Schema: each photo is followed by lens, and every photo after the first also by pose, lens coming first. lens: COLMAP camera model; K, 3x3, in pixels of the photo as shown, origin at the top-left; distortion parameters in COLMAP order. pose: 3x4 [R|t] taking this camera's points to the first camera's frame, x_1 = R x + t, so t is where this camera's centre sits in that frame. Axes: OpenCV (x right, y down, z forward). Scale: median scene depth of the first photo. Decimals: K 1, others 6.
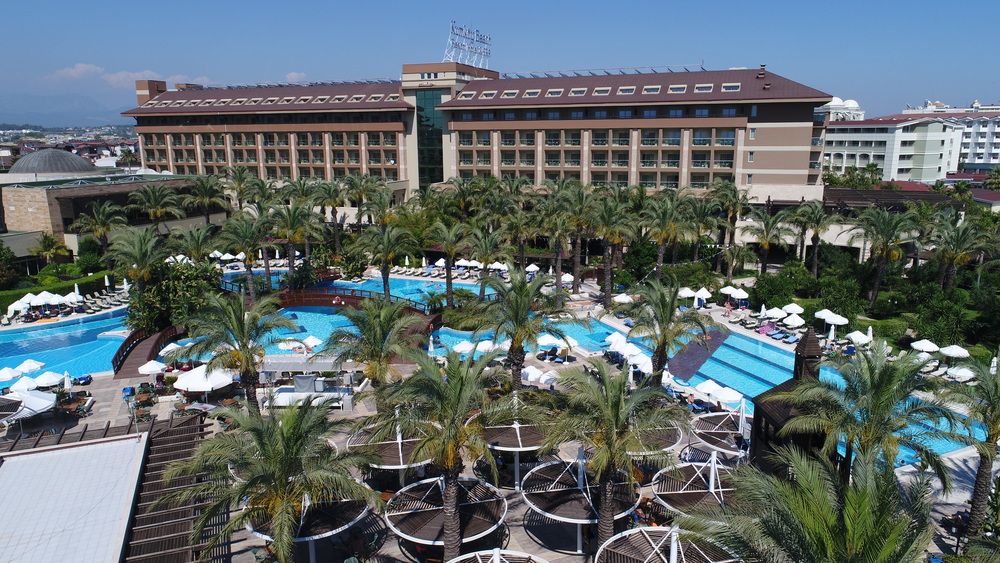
lens RADIAL K [[669.5, 0, 501.4], [0, 669.5, 284.5], [0, 0, 1]] dist [0.005530, -0.006686]
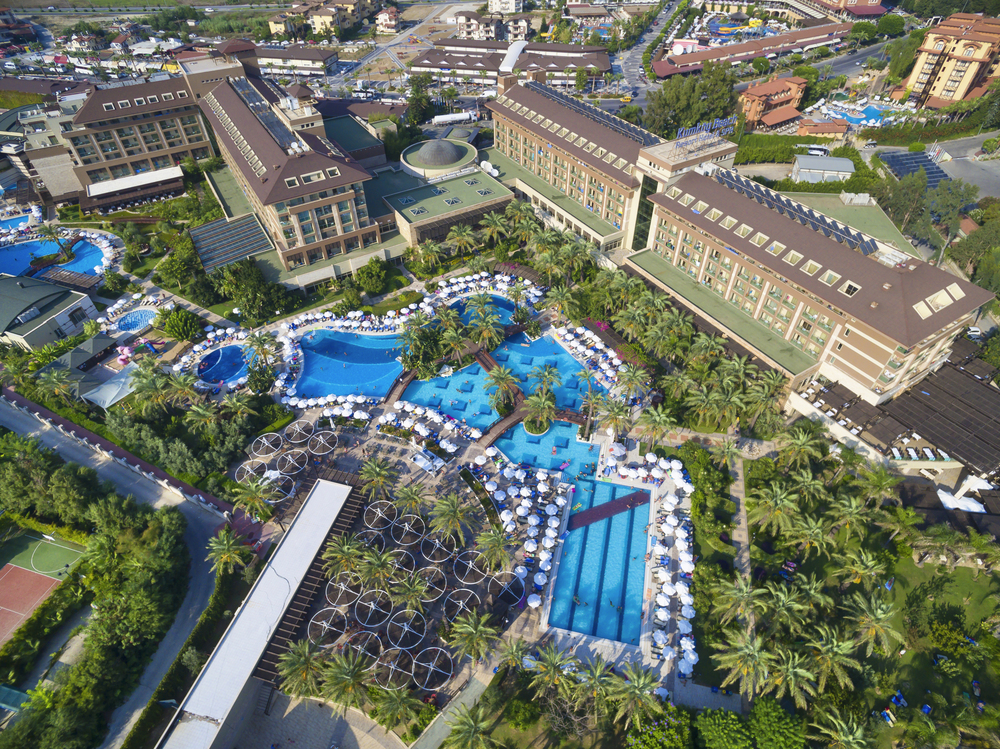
lens RADIAL K [[566.6, 0, 501.7], [0, 566.6, 374.4], [0, 0, 1]] dist [-0.026948, 0.018620]
pose [[0.793057, 0.417486, -0.443583, 0.323341], [-0.125104, 0.824308, 0.552147, -0.571752], [0.596163, -0.382390, 0.705952, -0.094437]]
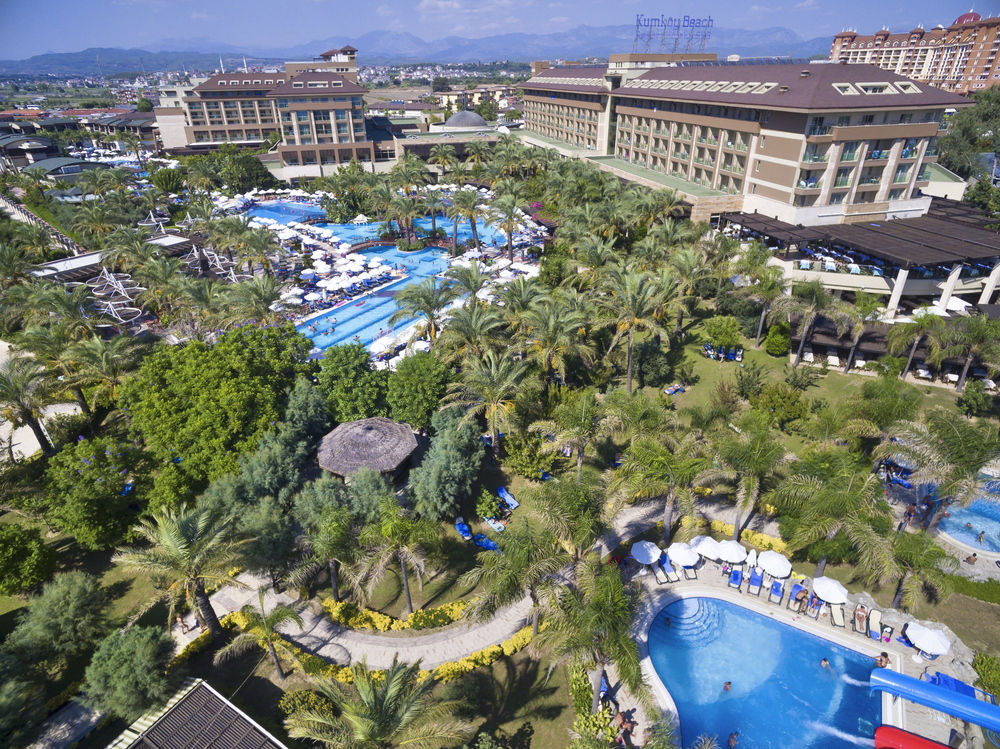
lens RADIAL K [[566.6, 0, 499.5], [0, 566.6, 372.4], [0, 0, 1]] dist [-0.026948, 0.018620]
pose [[0.578167, 0.384204, -0.719799, 0.777774], [-0.169998, 0.919558, 0.354280, -0.124782], [0.798012, -0.082468, 0.596972, 0.158618]]
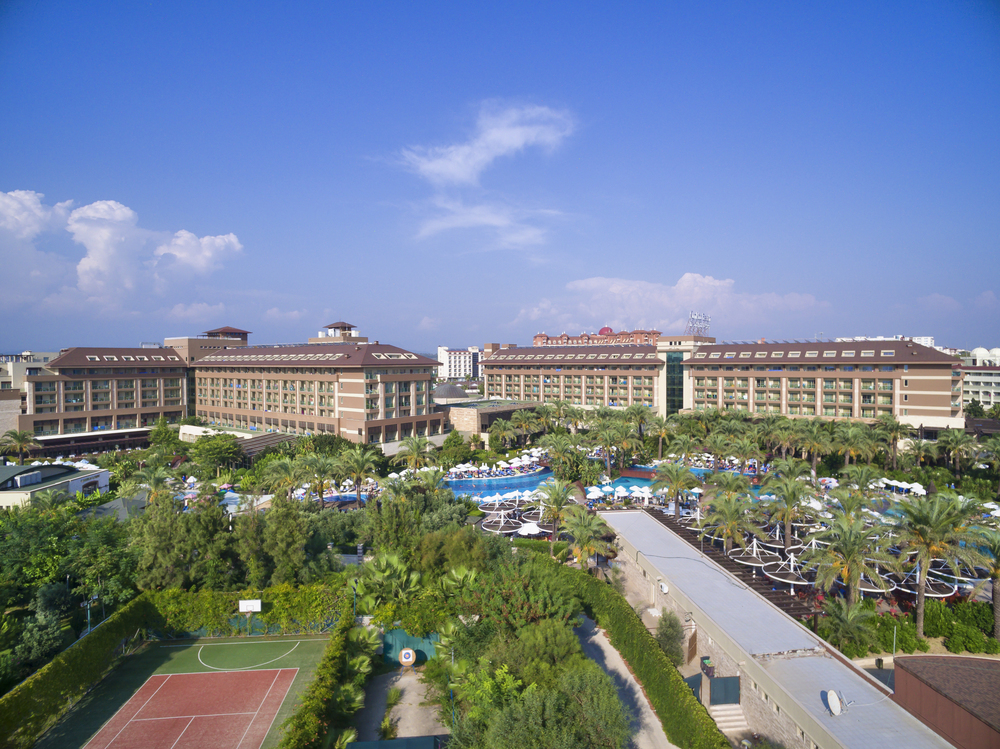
lens RADIAL K [[566.6, 0, 503.4], [0, 566.6, 368.0], [0, 0, 1]] dist [-0.026948, 0.018620]
pose [[0.960309, 0.003468, -0.278918, -0.132856], [-0.060936, 0.978380, -0.197634, 0.046004], [0.272203, 0.206785, 0.939758, -0.409758]]
